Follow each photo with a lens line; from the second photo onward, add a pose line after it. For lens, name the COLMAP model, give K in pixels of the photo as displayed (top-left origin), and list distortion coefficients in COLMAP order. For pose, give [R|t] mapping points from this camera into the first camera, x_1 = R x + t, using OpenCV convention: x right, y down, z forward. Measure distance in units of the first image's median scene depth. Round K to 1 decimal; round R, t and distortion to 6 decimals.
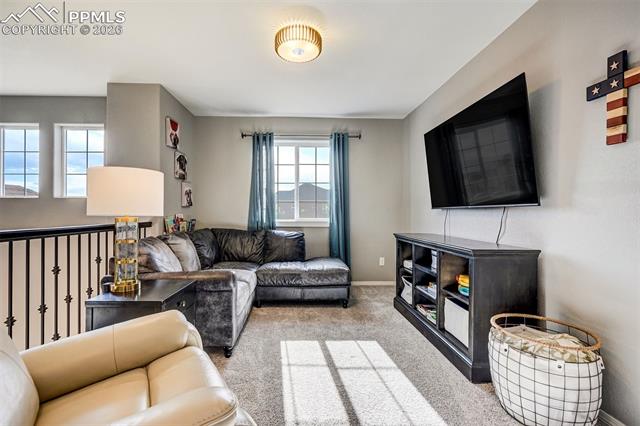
lens RADIAL K [[294.3, 0, 300.9], [0, 294.3, 201.6], [0, 0, 1]] dist [-0.003225, 0.000409]
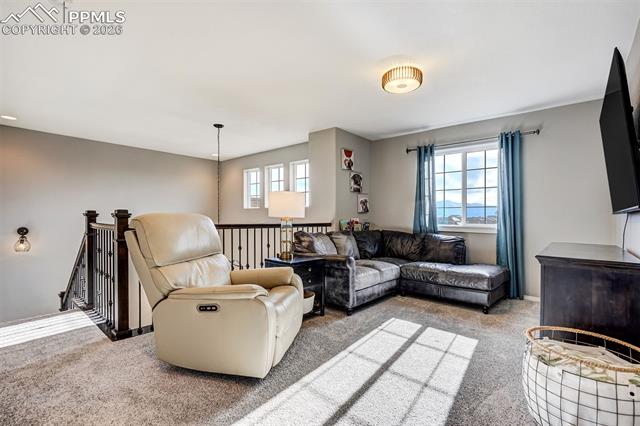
lens RADIAL K [[294.3, 0, 322.4], [0, 294.3, 212.8], [0, 0, 1]] dist [-0.003225, 0.000409]
pose [[0.739595, -0.004114, -0.673040, 0.397238], [0.013214, 0.999877, 0.008409, 0.004446], [0.672923, -0.015113, 0.739558, -0.097416]]
